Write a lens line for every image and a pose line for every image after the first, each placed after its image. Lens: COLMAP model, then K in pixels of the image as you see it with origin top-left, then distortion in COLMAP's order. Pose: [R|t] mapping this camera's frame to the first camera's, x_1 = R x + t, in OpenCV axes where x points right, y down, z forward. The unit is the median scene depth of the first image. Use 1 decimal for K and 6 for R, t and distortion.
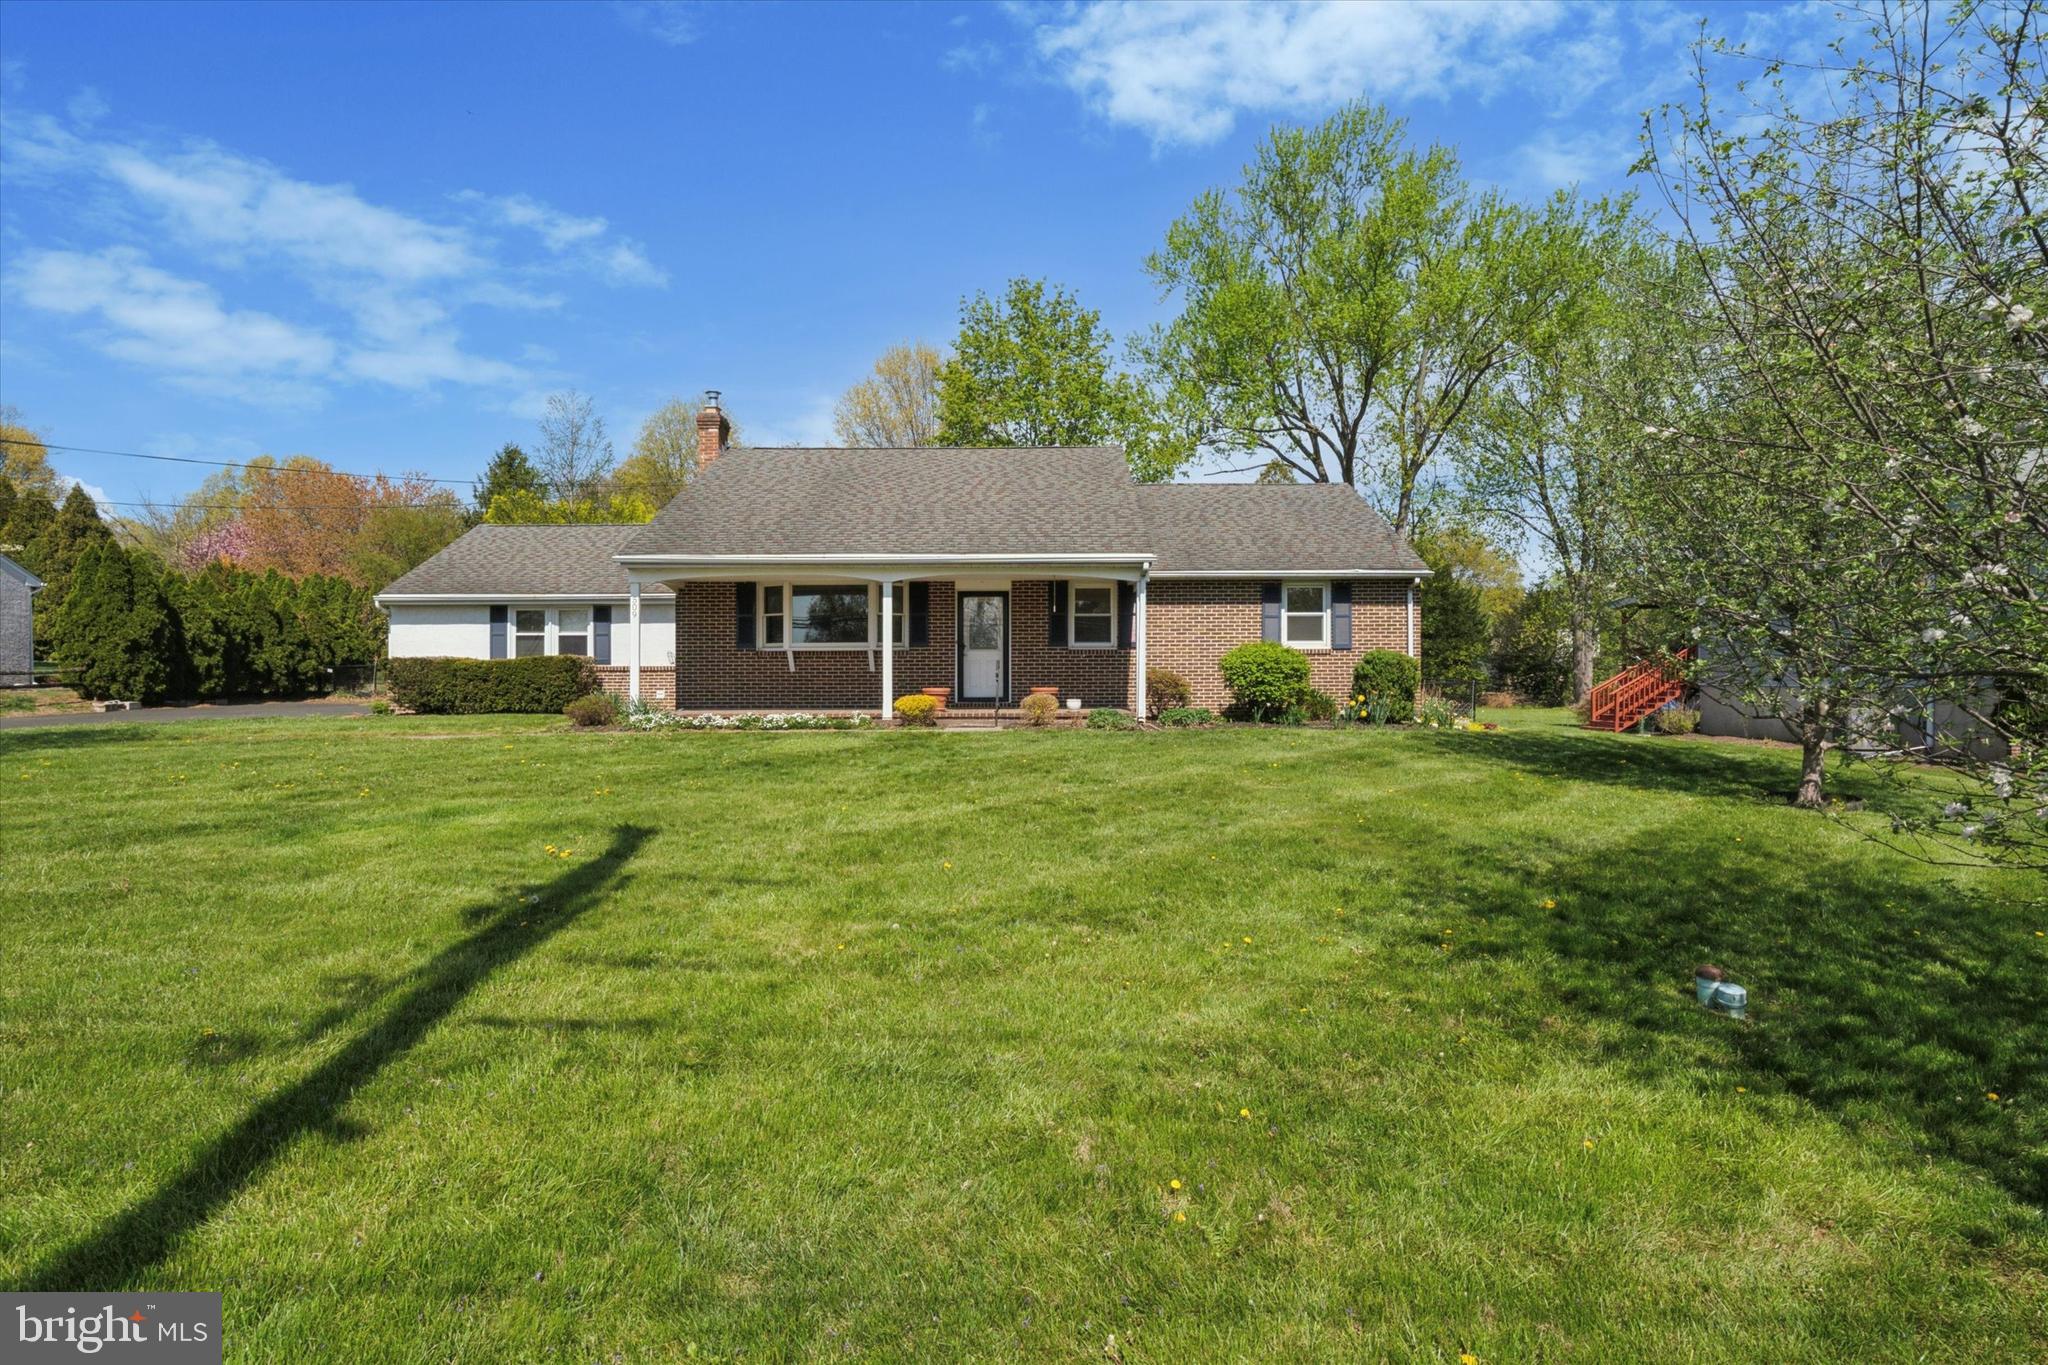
lens RADIAL K [[917.4, 0, 1015.3], [0, 917.4, 656.1], [0, 0, 1]] dist [0.000028, -0.000125]
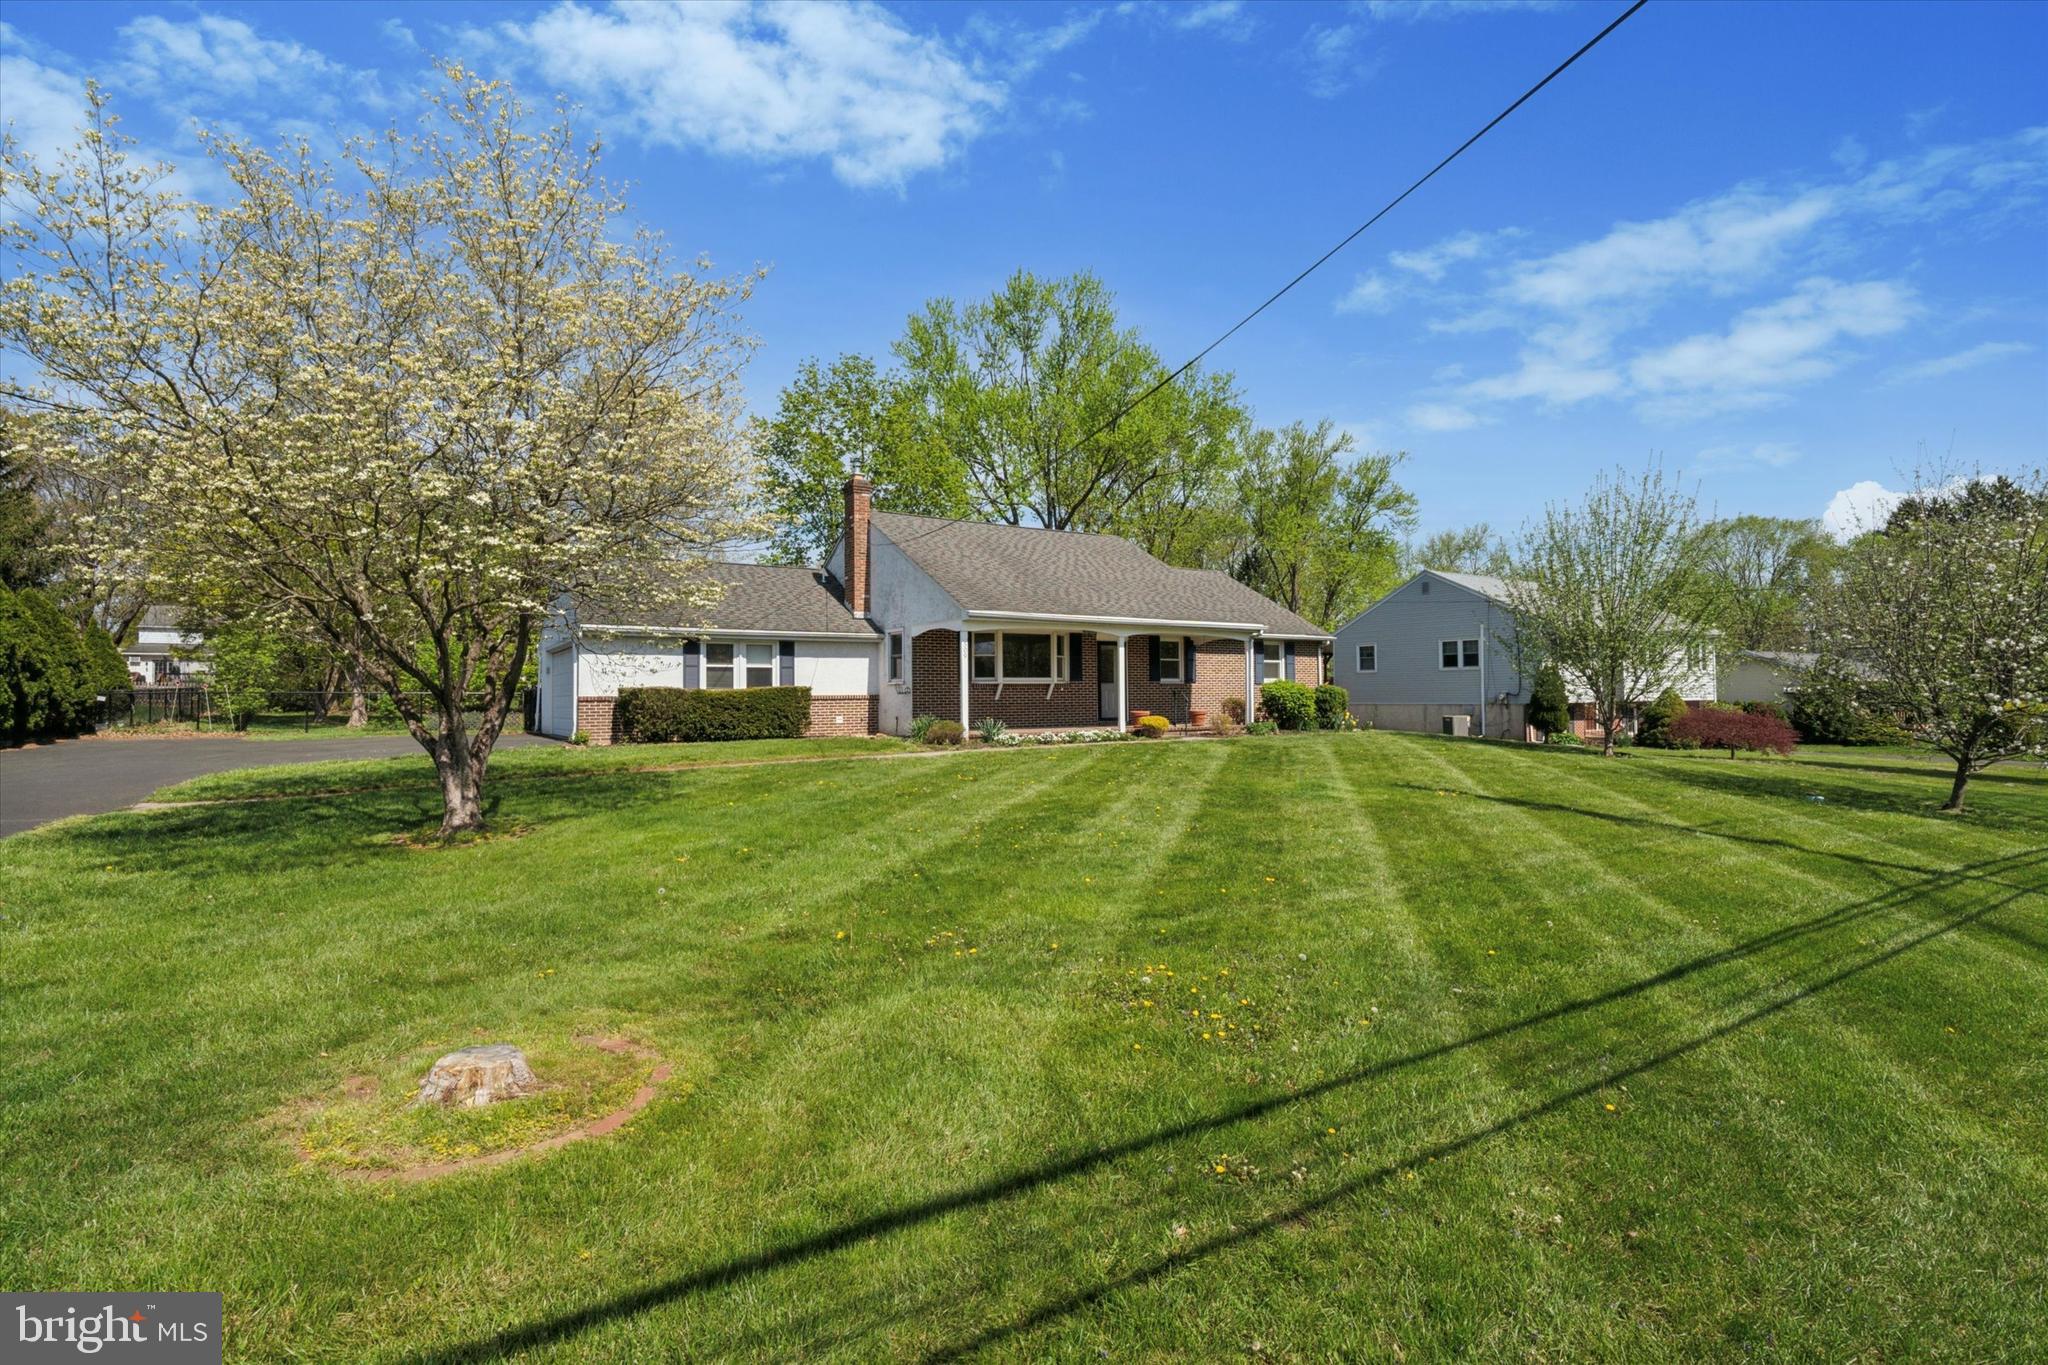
lens RADIAL K [[917.4, 0, 1015.3], [0, 917.4, 656.1], [0, 0, 1]] dist [0.000028, -0.000125]
pose [[0.853513, 0.020078, 0.520685, -0.886576], [-0.008122, 0.999649, -0.025234, -0.012017], [-0.521009, 0.017308, 0.853376, -0.116414]]
